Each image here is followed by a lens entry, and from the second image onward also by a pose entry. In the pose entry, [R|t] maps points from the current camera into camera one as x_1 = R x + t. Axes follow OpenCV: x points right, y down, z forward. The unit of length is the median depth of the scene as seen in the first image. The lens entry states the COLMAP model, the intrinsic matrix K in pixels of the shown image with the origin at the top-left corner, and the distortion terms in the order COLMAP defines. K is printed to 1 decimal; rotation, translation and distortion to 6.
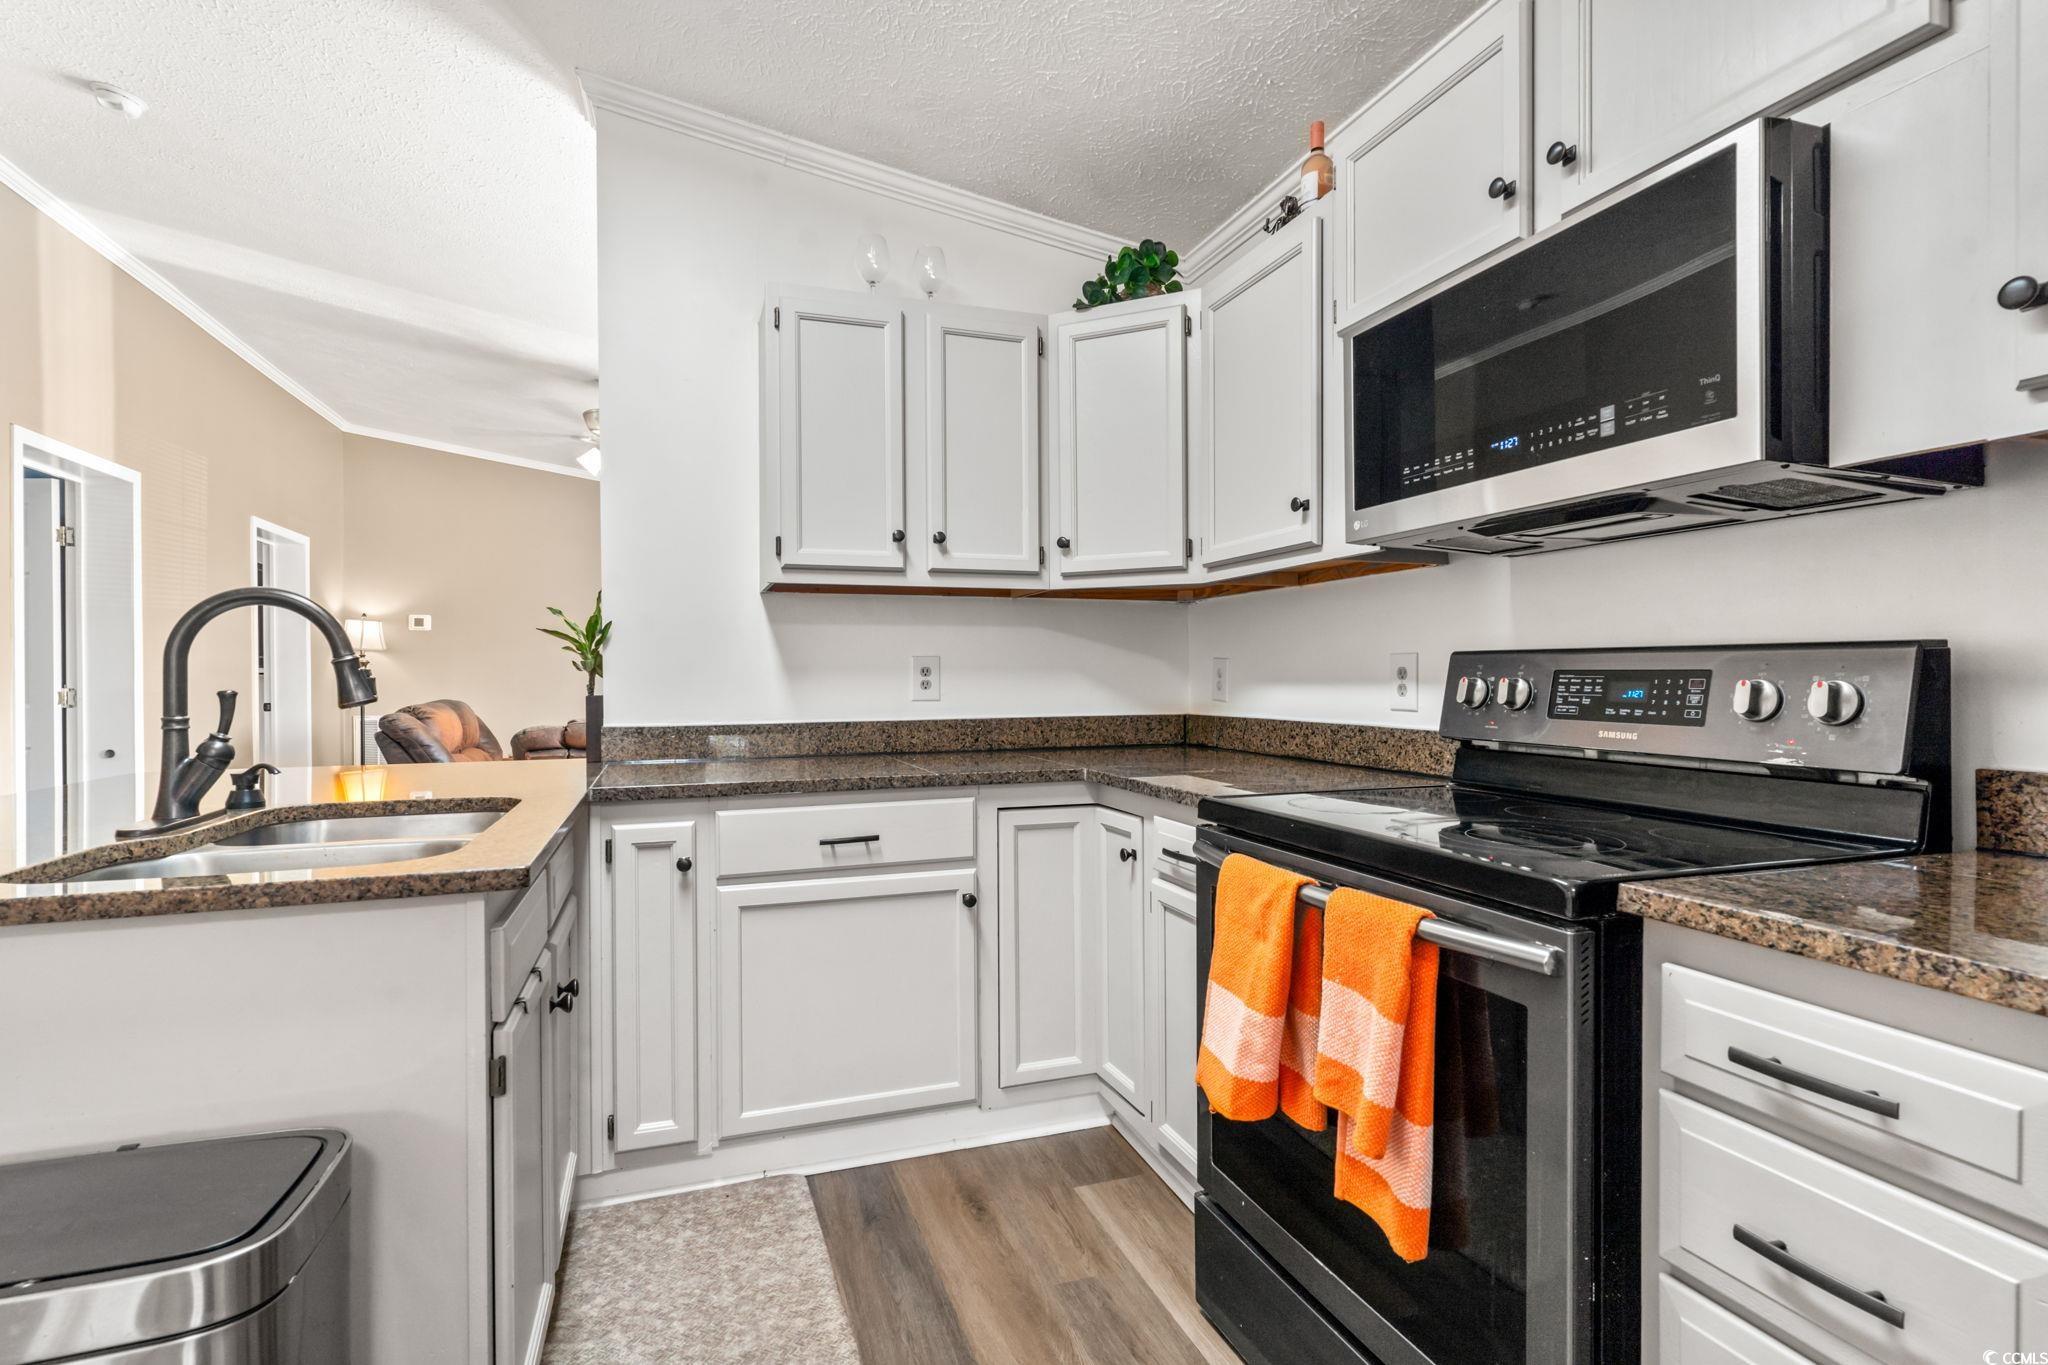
lens RADIAL K [[977.9, 0, 1019.5], [0, 977.9, 685.5], [0, 0, 1]] dist [-0.005185, 0.002963]
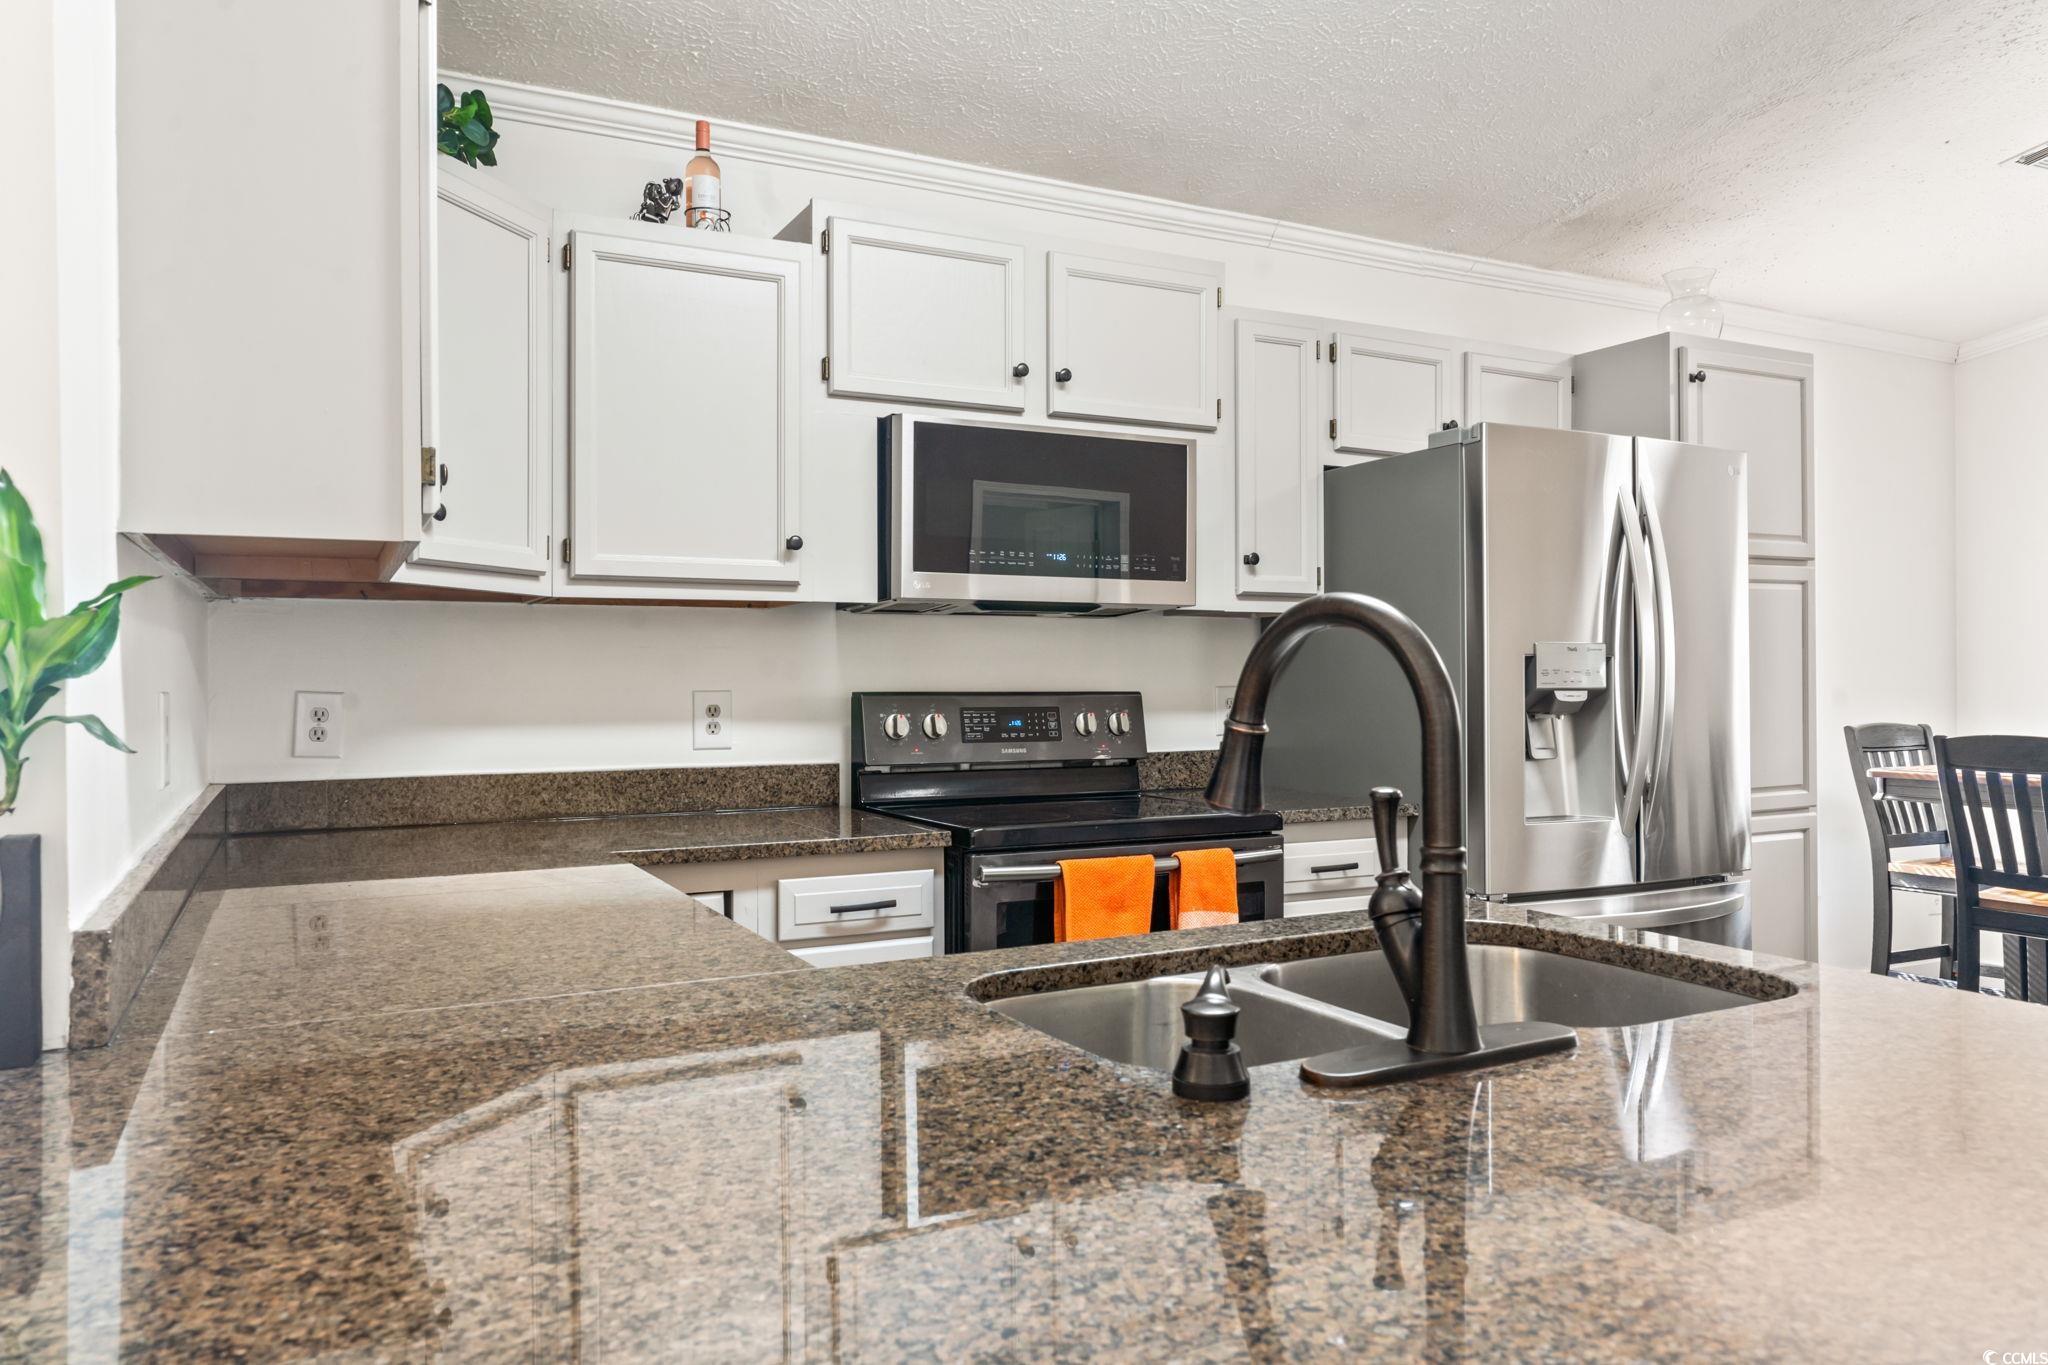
lens RADIAL K [[1381.9, 0, 1013.9], [0, 1381.9, 675.4], [0, 0, 1]] dist [-0.004227, -0.002597]
pose [[-0.135156, 0.004470, 0.990814, -1.097040], [0.012934, 0.999913, -0.002746, -0.043603], [-0.990740, 0.012444, -0.135202, 0.944307]]
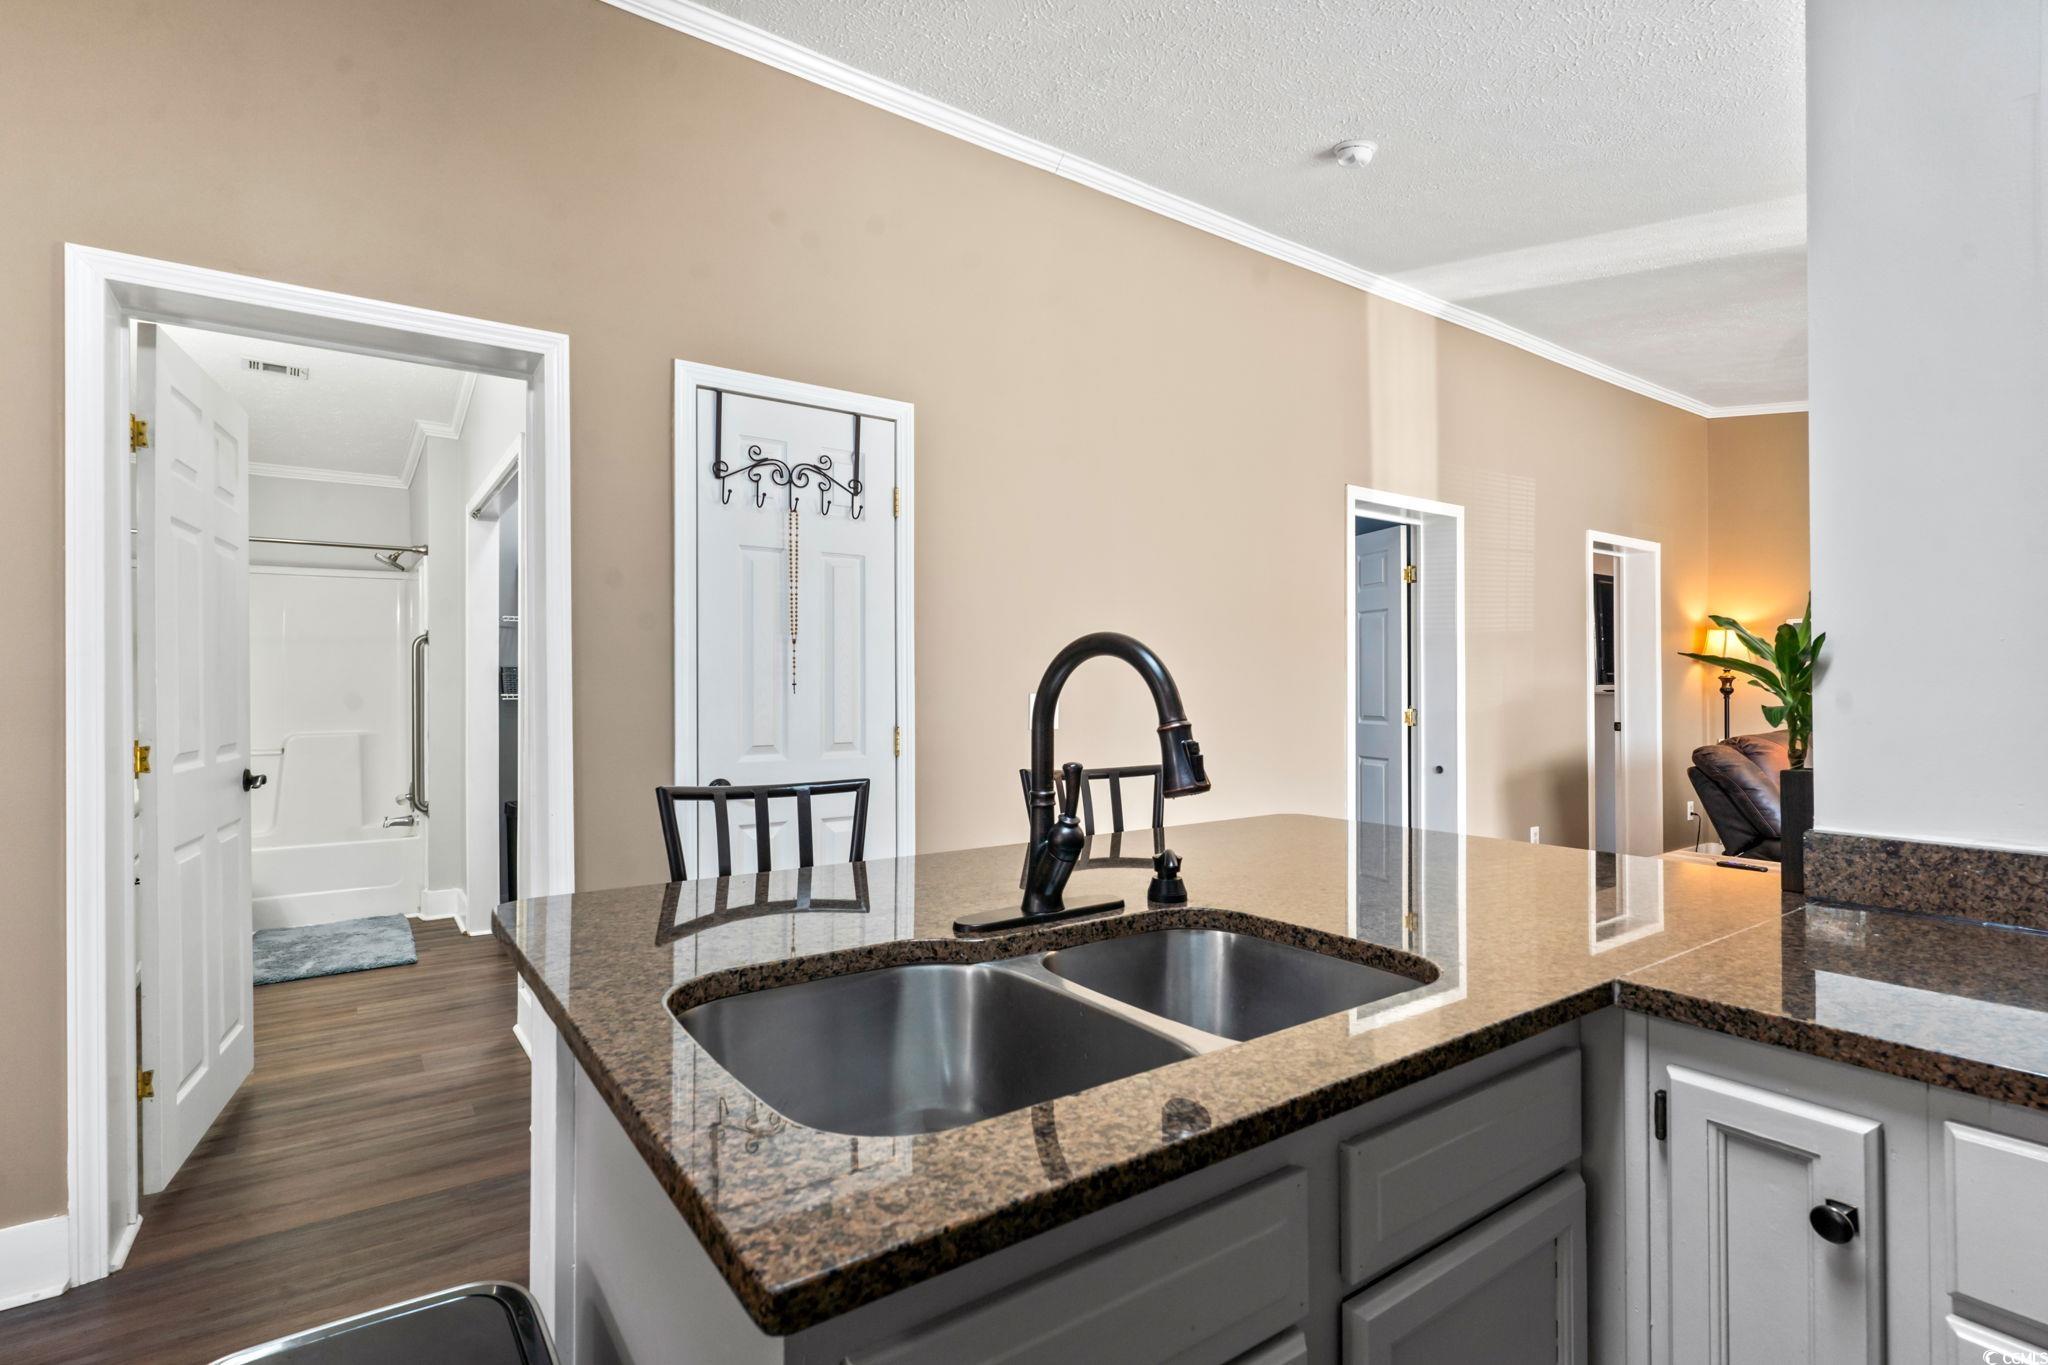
lens RADIAL K [[977.9, 0, 1013.9], [0, 977.9, 681.5], [0, 0, 1]] dist [-0.005185, 0.002963]
pose [[0.270898, -0.003270, -0.962603, -0.032404], [-0.005920, 0.999970, -0.005063, -0.042151], [0.962590, 0.007070, 0.270870, 0.521512]]
